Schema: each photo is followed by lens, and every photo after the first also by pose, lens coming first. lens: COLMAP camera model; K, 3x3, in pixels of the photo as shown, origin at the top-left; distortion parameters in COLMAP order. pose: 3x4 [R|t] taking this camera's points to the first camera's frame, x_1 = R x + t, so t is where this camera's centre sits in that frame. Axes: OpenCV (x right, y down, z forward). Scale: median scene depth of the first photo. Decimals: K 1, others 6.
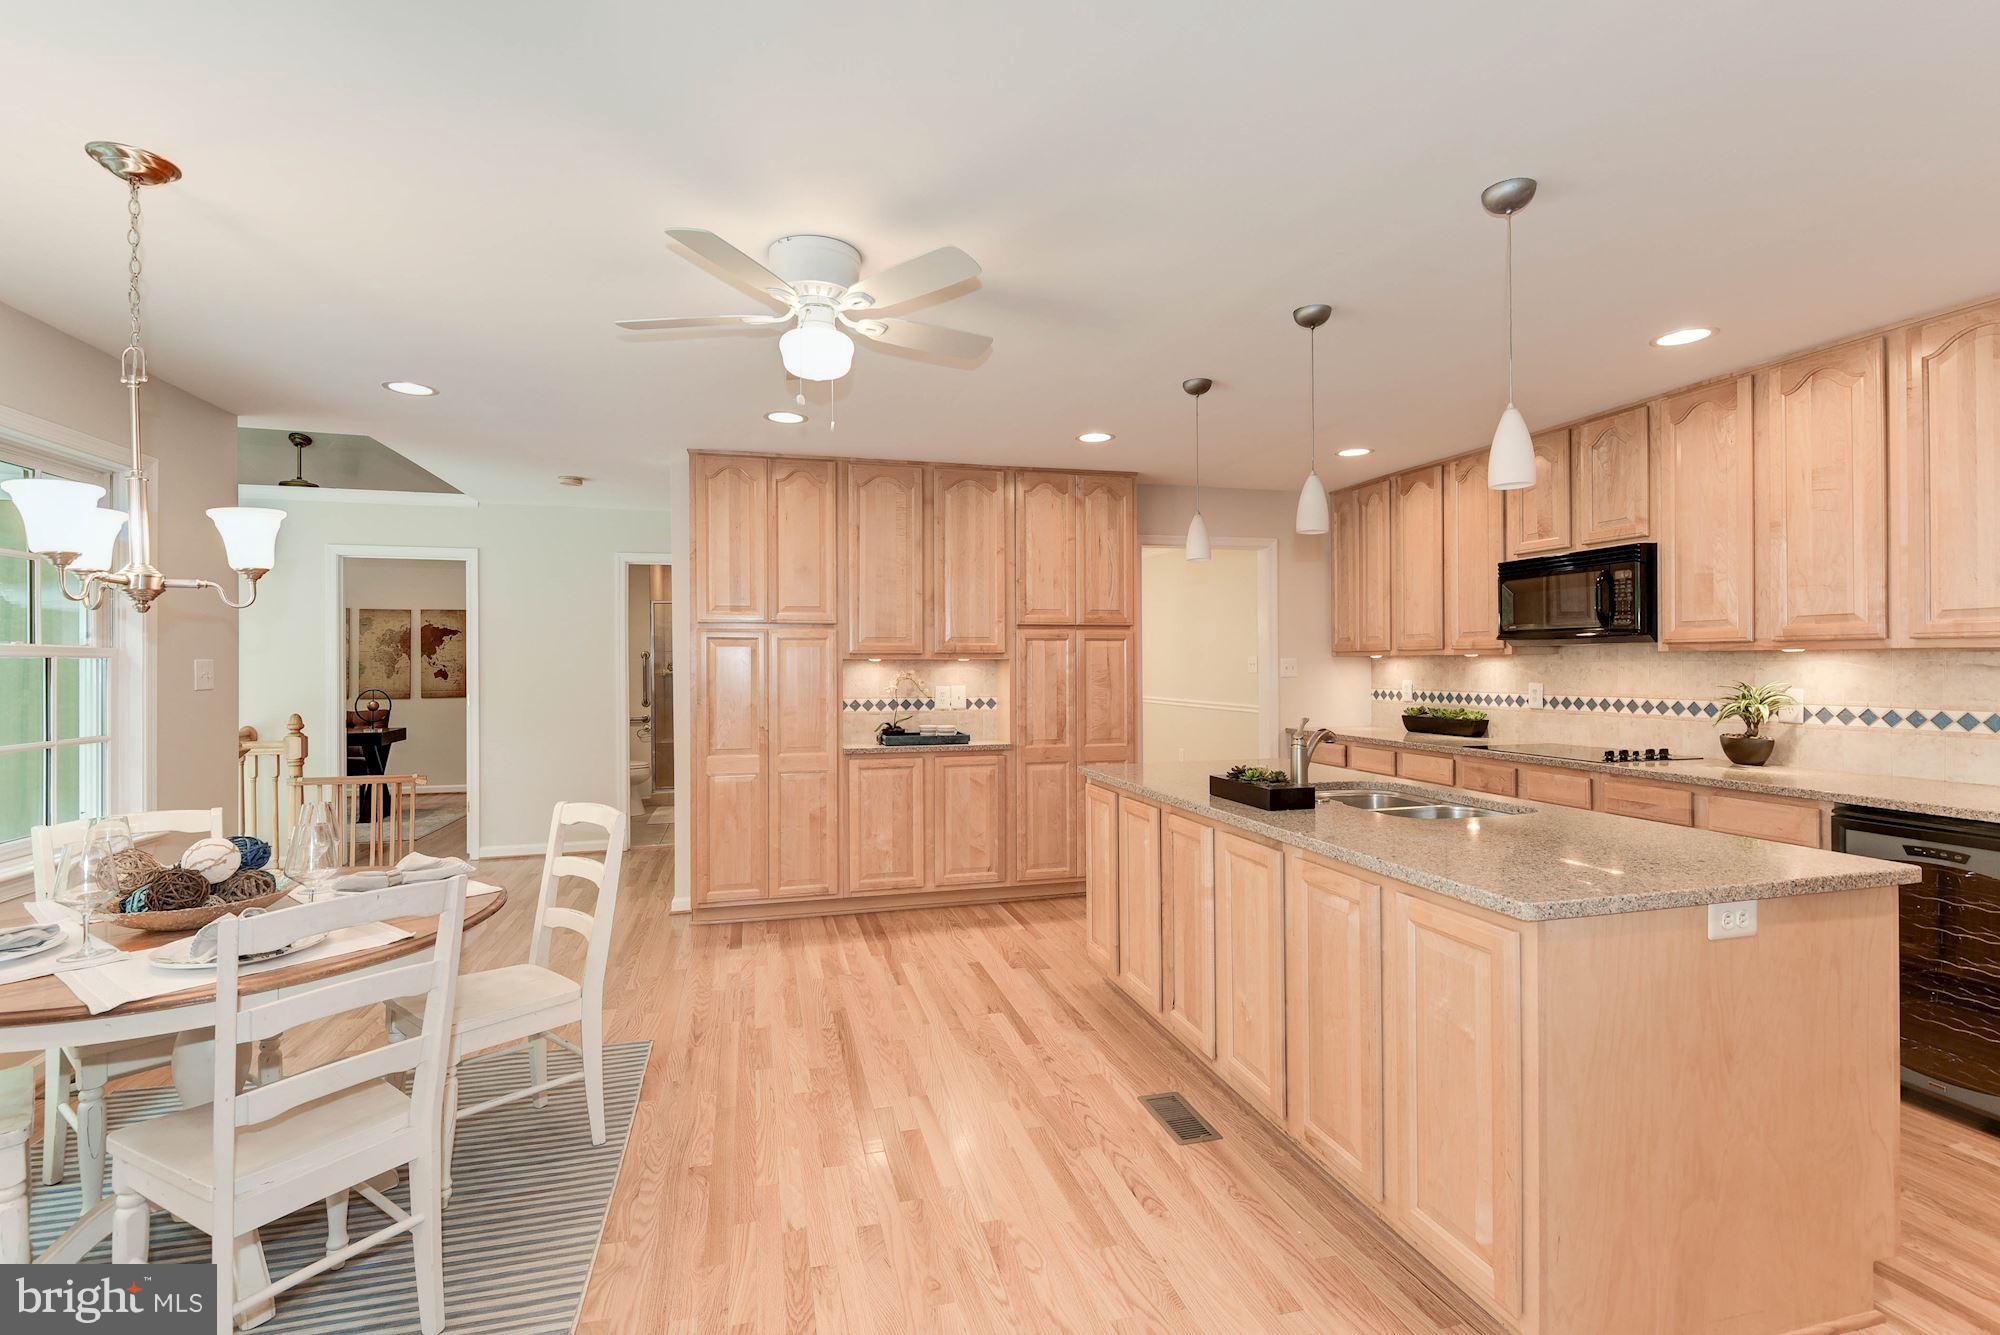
lens RADIAL K [[925.0, 0, 1003.5], [0, 925.0, 663.3], [0, 0, 1]] dist [0.003095, -0.003508]
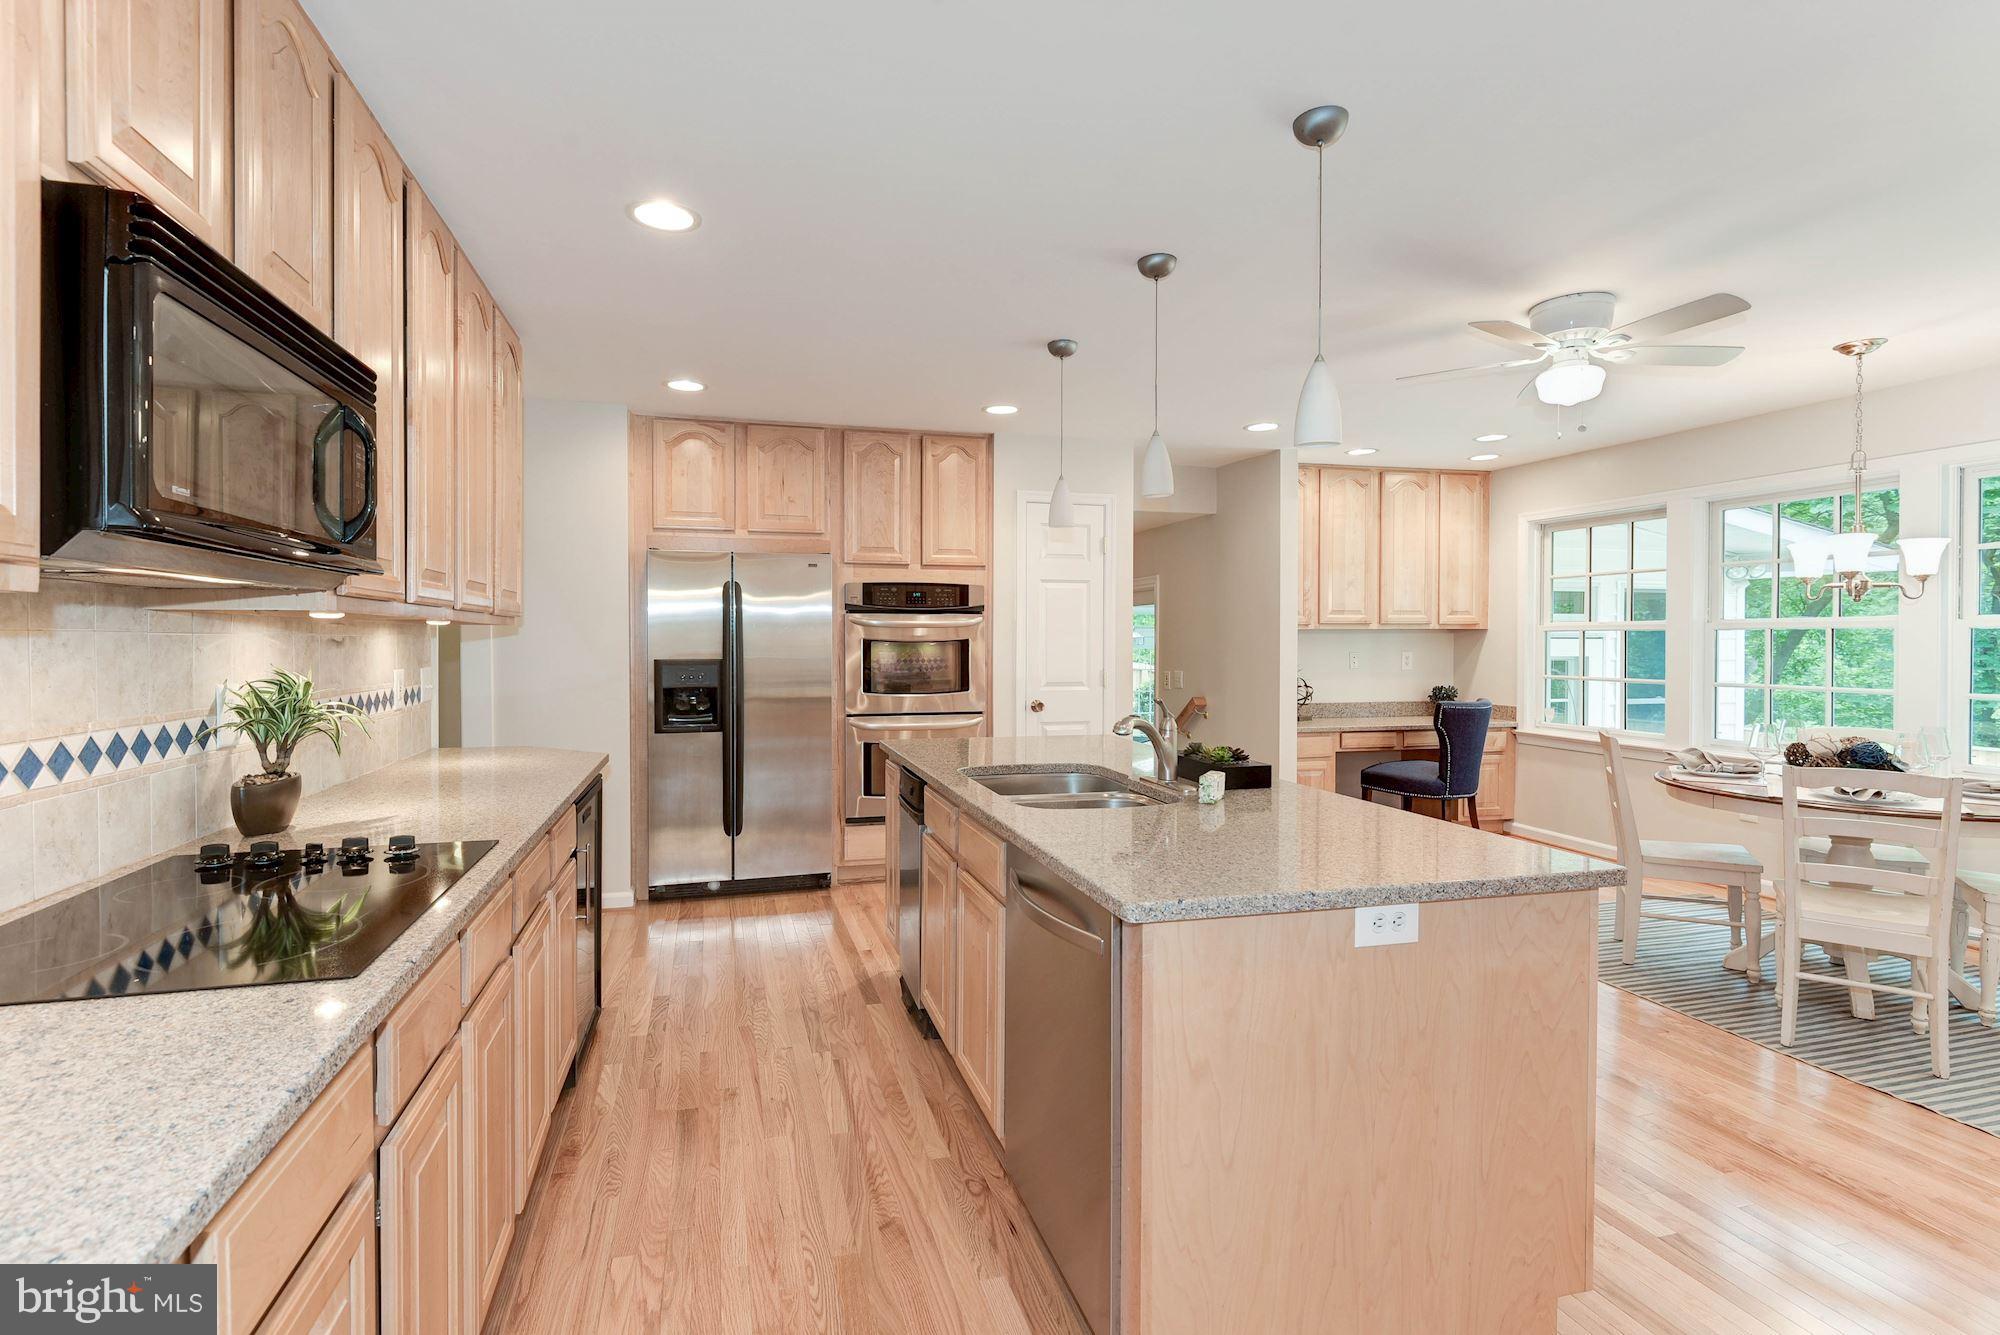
lens RADIAL K [[925.0, 0, 986.6], [0, 925.0, 647.5], [0, 0, 1]] dist [0.003095, -0.003508]
pose [[-0.999982, 0.004904, -0.003366, 0.445808], [0.004876, 0.999954, 0.008315, 0.003827], [0.003406, 0.008298, -0.999960, 1.696931]]
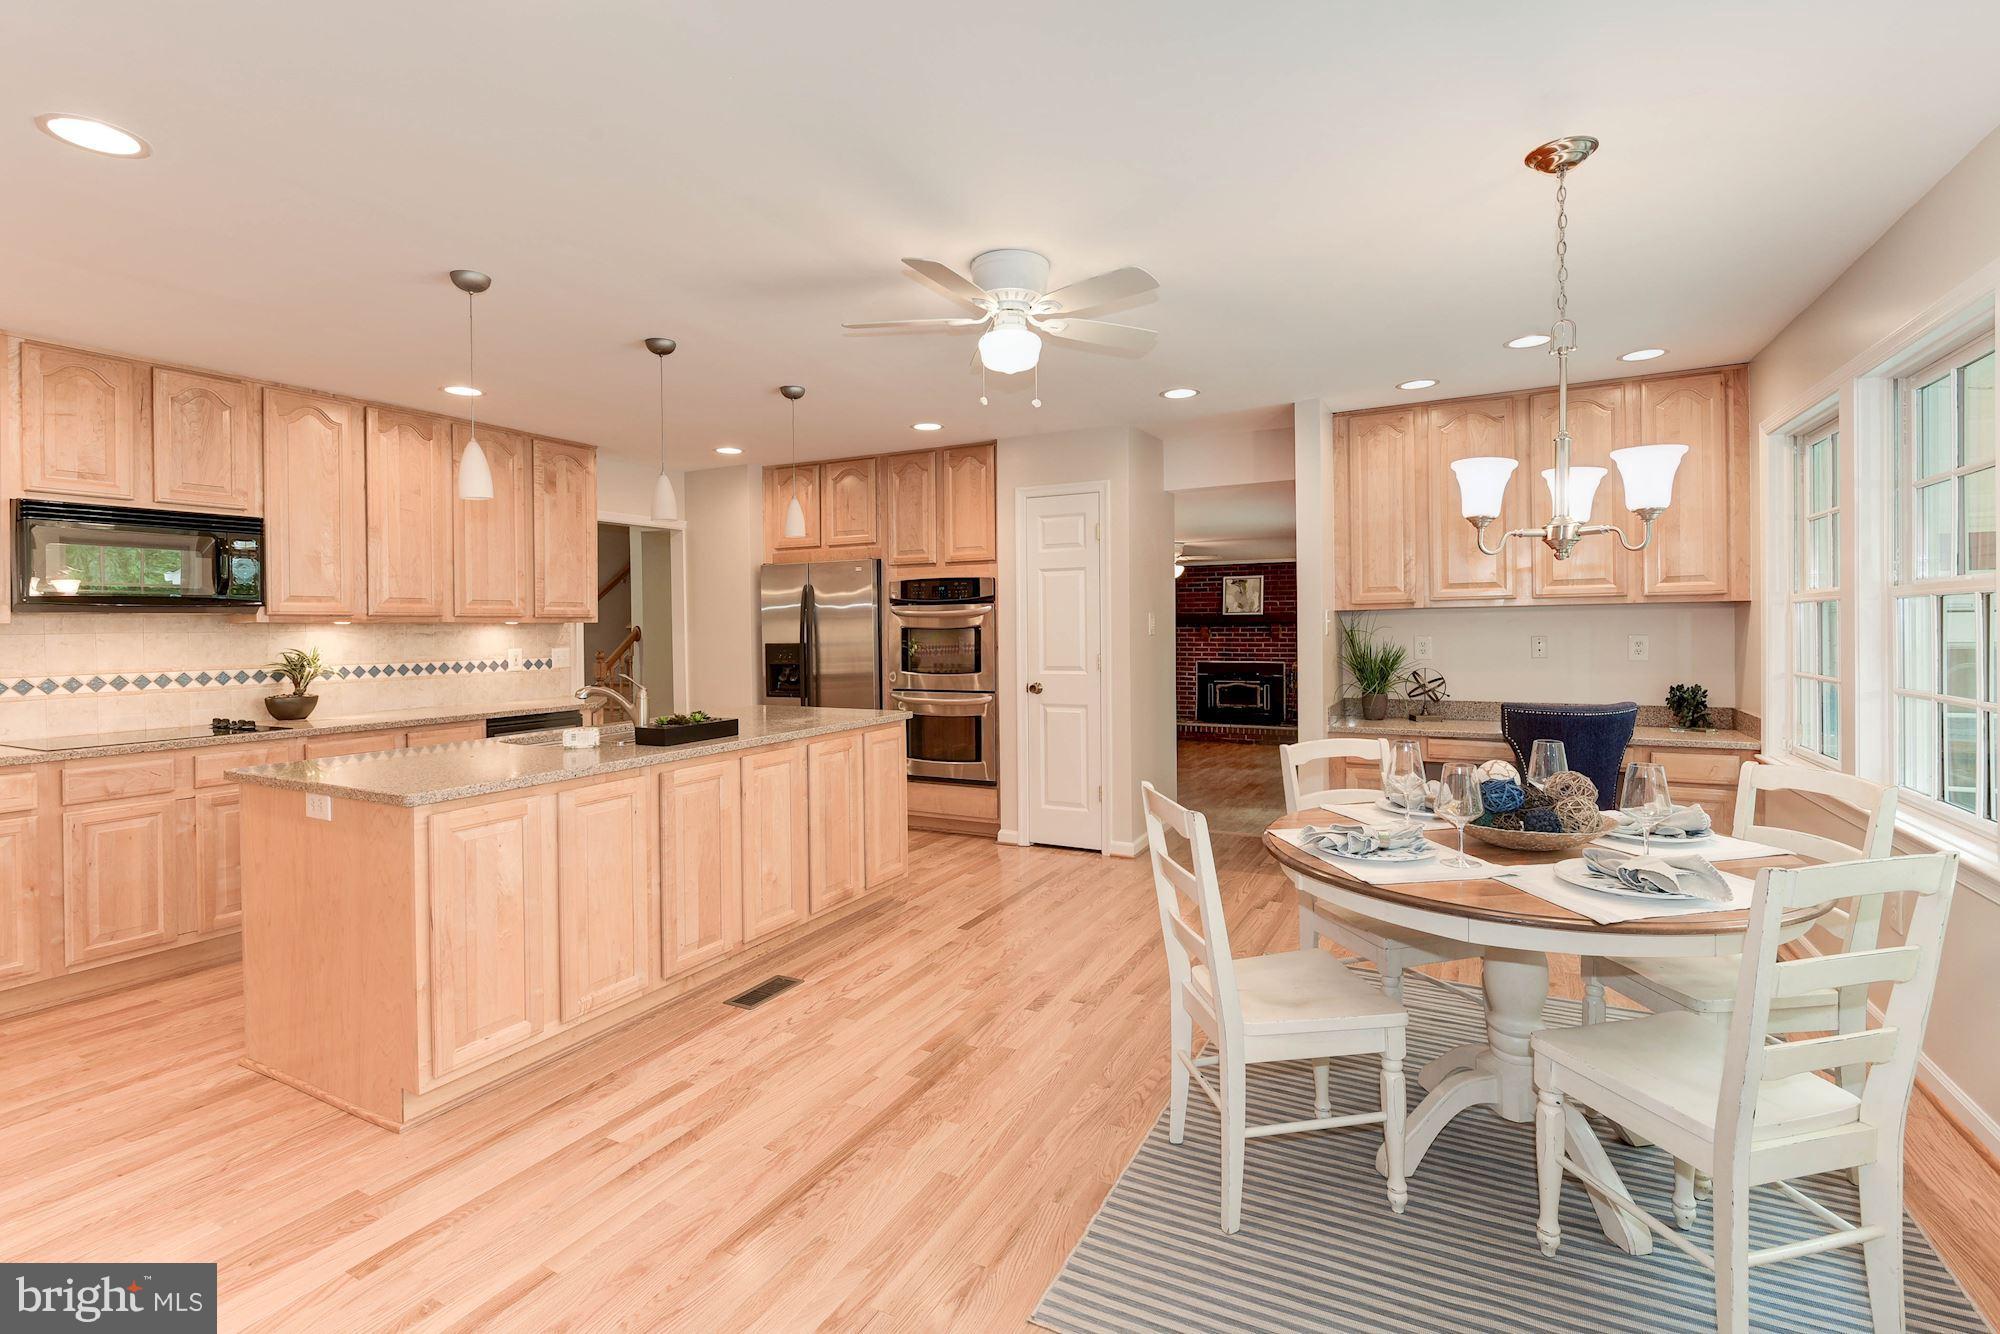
lens RADIAL K [[925.0, 0, 1004.4], [0, 925.0, 634.1], [0, 0, 1]] dist [0.003095, -0.003508]
pose [[-0.740332, 0.008660, 0.672186, -0.731257], [0.015657, 0.999868, 0.004362, 0.010788], [-0.672059, 0.013754, -0.740370, 1.403907]]
